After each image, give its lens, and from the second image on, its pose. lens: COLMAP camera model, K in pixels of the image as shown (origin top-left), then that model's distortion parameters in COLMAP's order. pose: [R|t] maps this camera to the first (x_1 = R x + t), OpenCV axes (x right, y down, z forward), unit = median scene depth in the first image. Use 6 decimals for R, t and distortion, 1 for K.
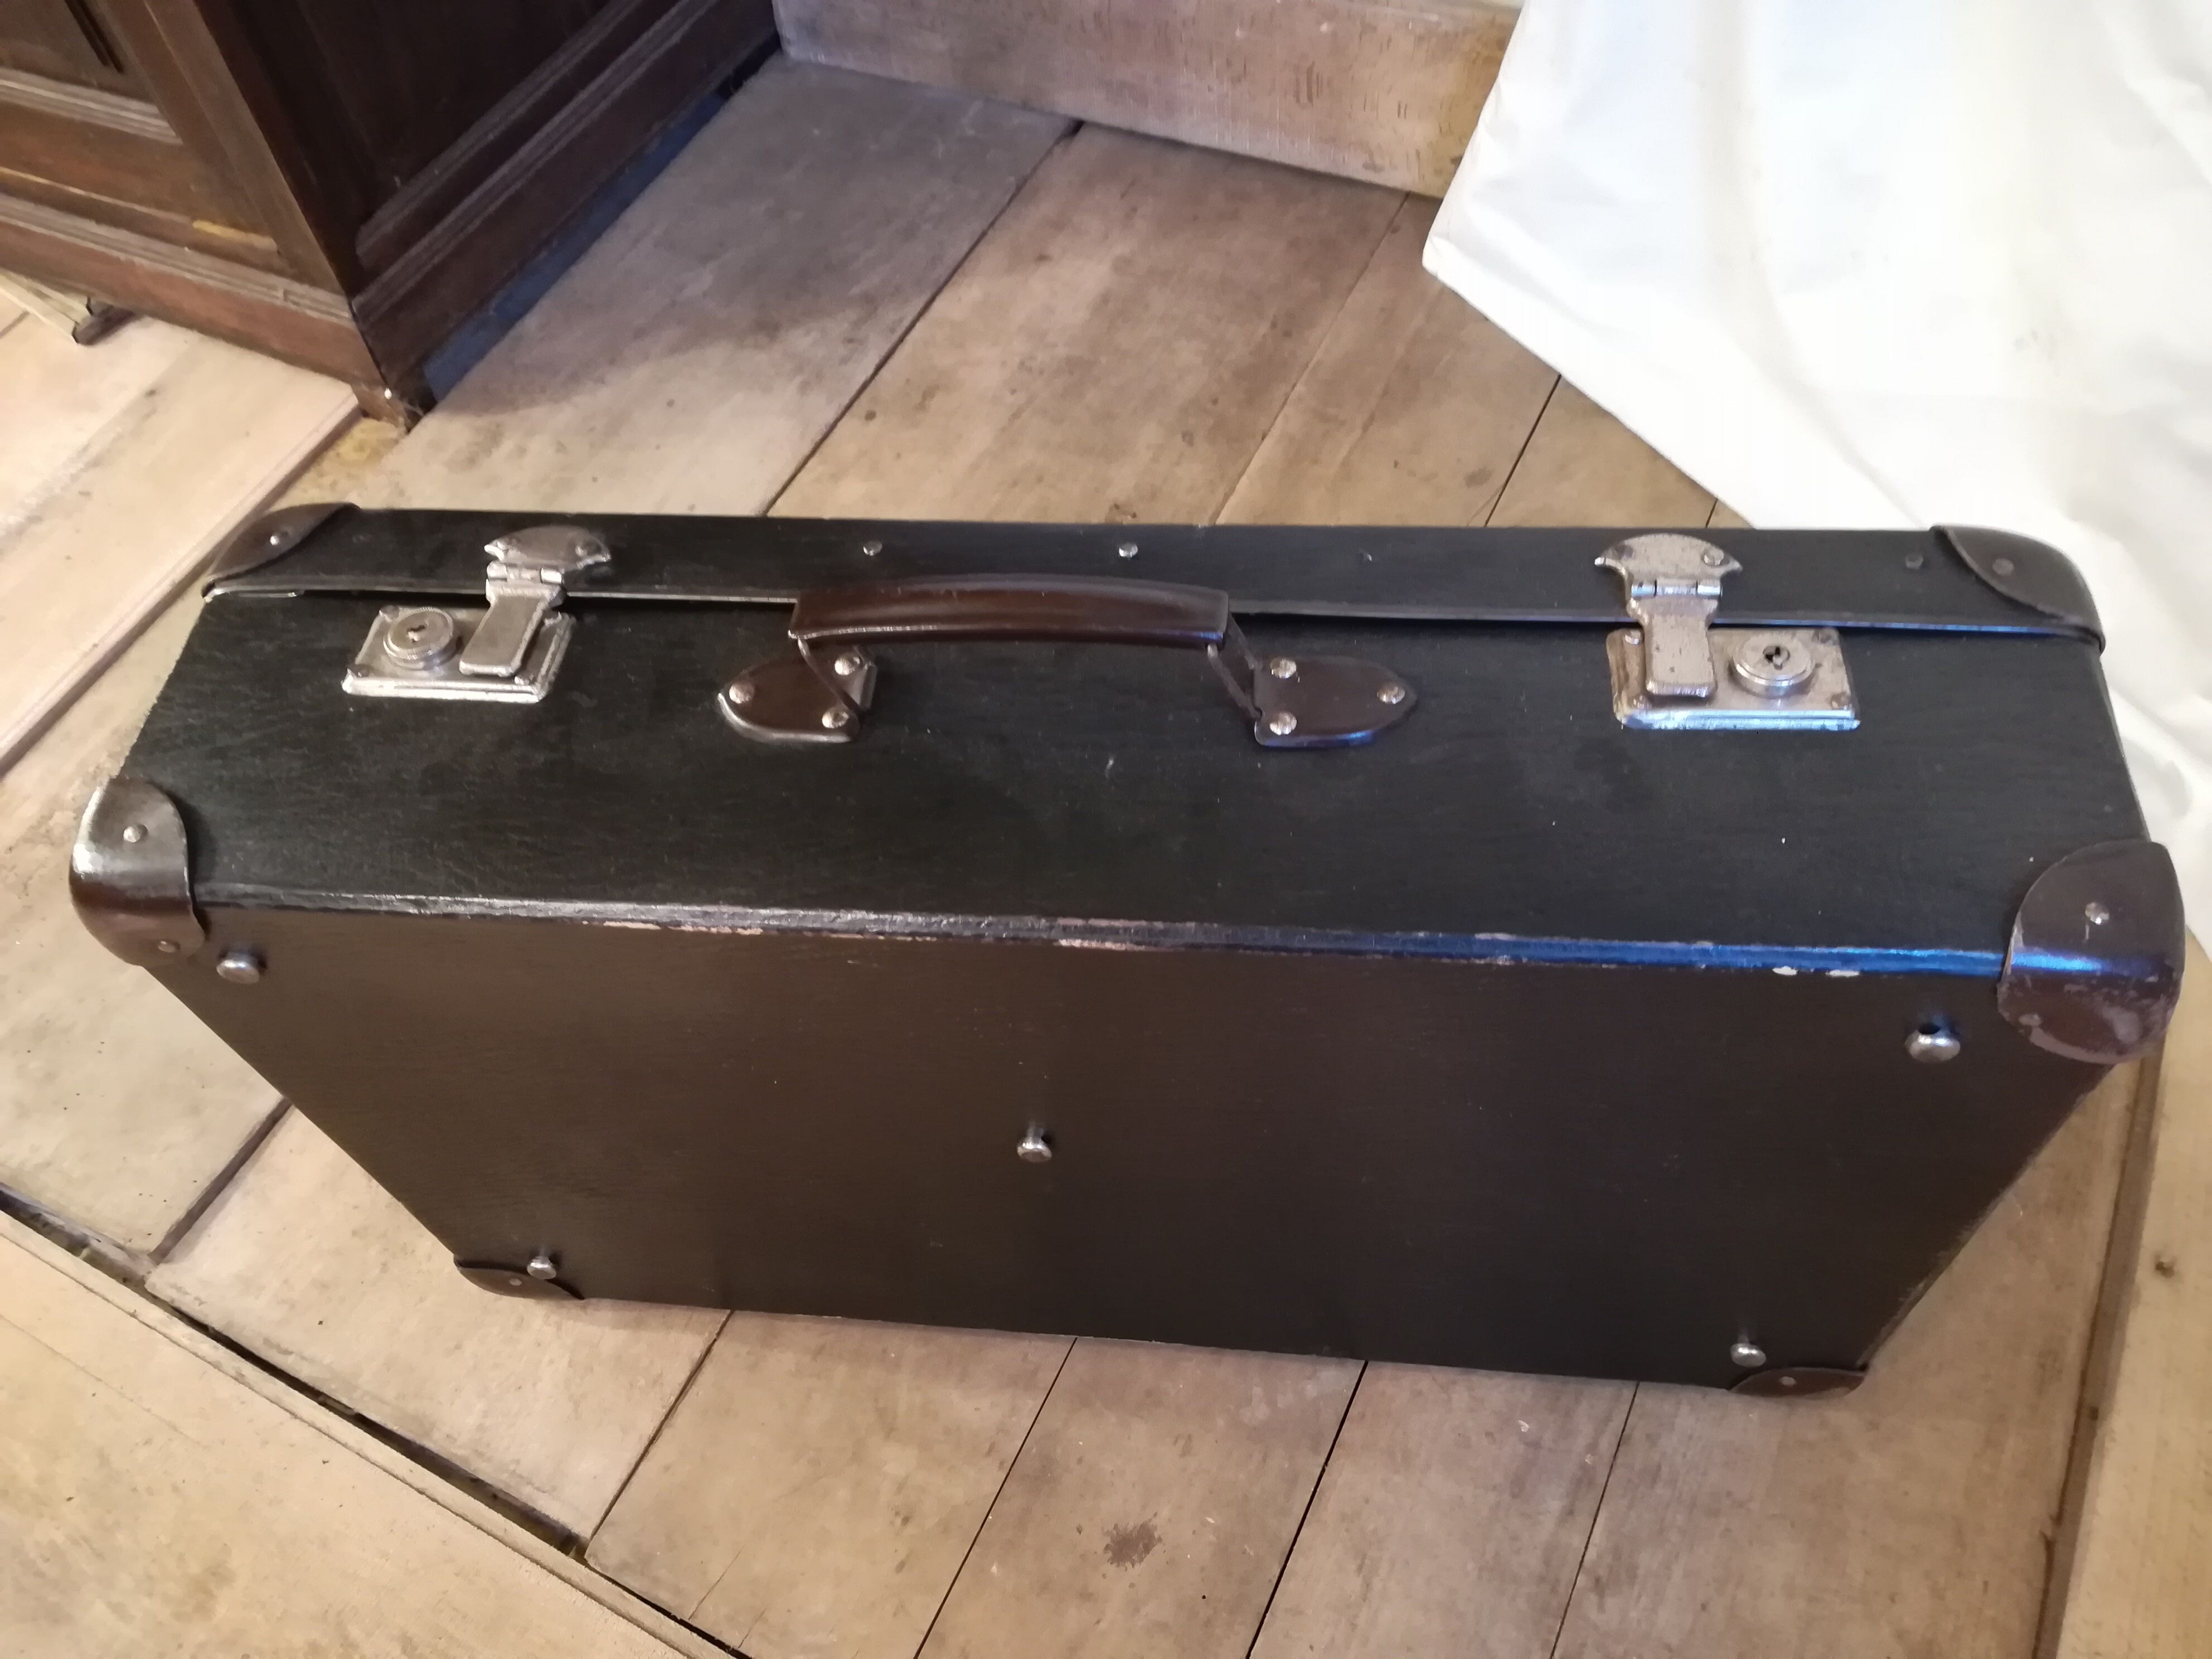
lens RADIAL K [[1718.0, 0, 1096.7], [0, 1718.0, 833.3], [0, 0, 1]] dist [0.046691, -0.065177]
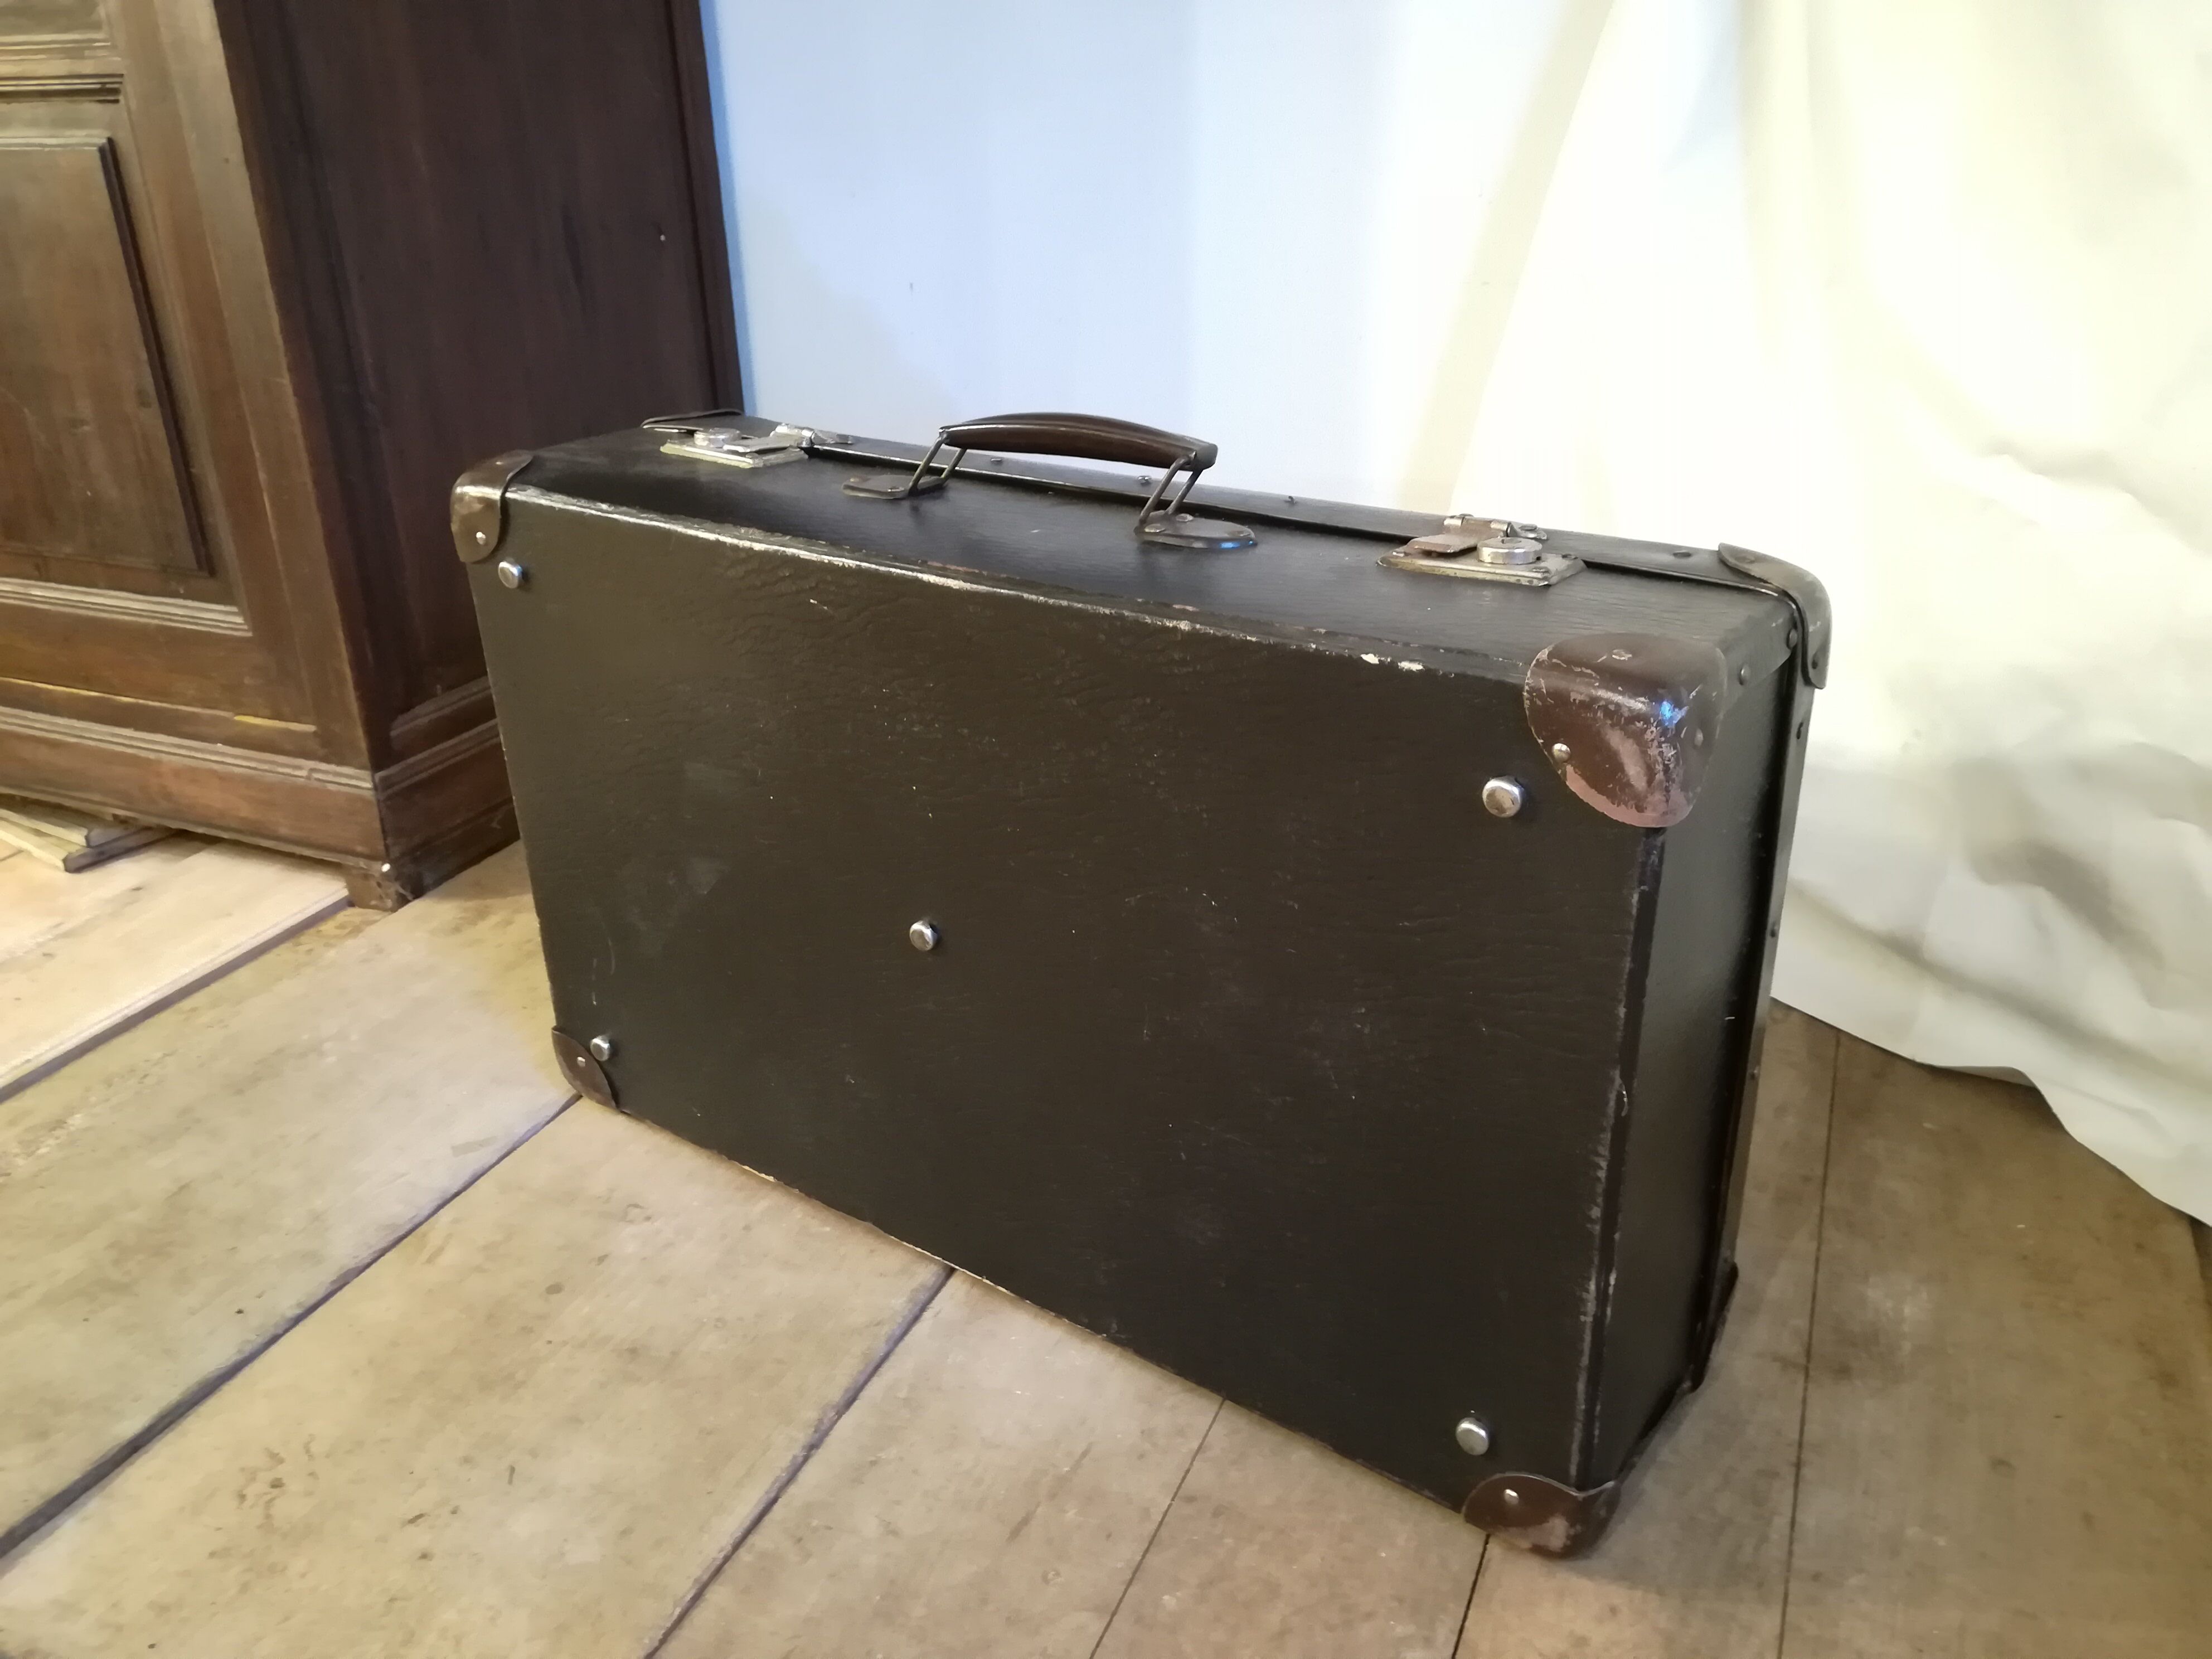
lens RADIAL K [[1727.4, 0, 1099.7], [0, 1727.4, 830.3], [0, 0, 1]] dist [0.047005, -0.071671]
pose [[0.996919, 0.034111, 0.070629, -0.062741], [0.006580, 0.860936, -0.508671, 0.280416], [-0.078158, 0.507569, 0.858059, 0.067809]]
